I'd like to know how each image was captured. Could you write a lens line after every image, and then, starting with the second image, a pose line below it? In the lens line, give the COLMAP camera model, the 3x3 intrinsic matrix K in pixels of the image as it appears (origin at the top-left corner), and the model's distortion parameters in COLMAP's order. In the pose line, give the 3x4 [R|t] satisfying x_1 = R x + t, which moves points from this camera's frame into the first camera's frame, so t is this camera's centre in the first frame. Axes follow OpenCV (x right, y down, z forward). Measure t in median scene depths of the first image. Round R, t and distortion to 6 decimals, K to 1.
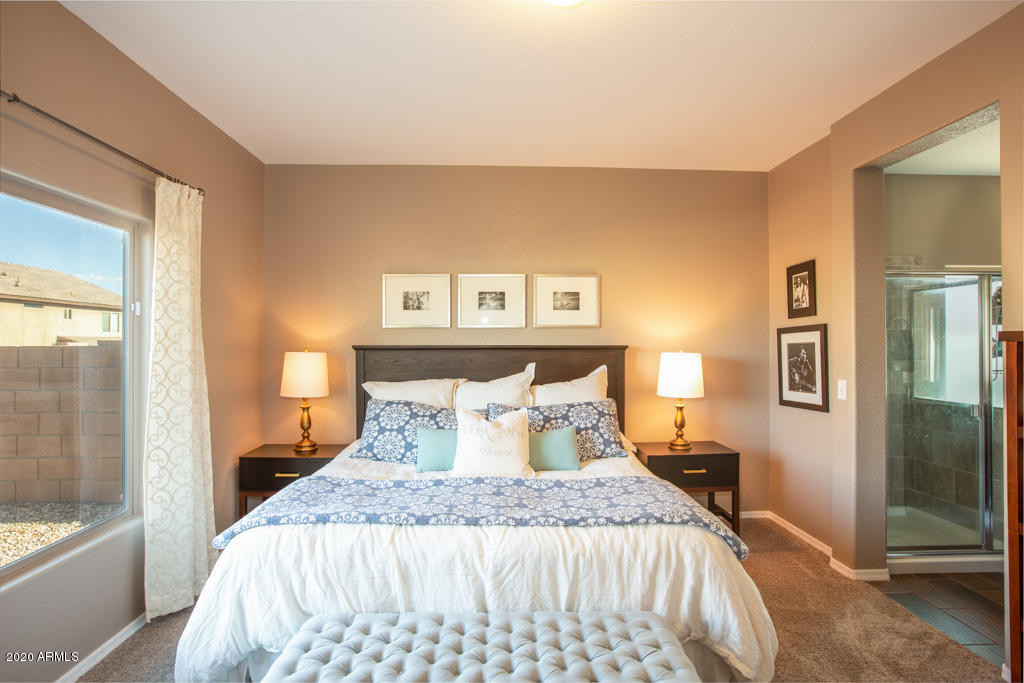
lens RADIAL K [[562.5, 0, 512.0], [0, 562.5, 341.5], [0, 0, 1]] dist [-0.000731, -0.000161]
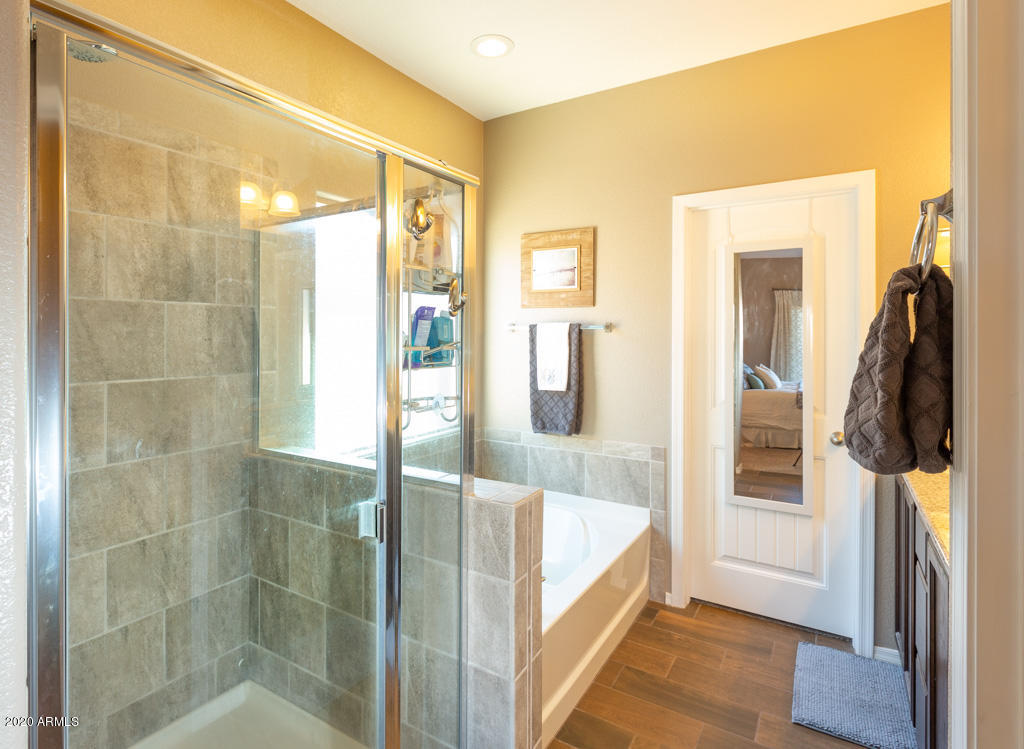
lens RADIAL K [[524.9, 0, 512.5], [0, 524.9, 332.9], [0, 0, 1]] dist [-0.000305, -0.000095]
pose [[0.557431, 0.001999, 0.830221, 0.467178], [-0.007122, 0.999972, 0.002374, -0.002117], [-0.830193, -0.007236, 0.557430, 0.576273]]
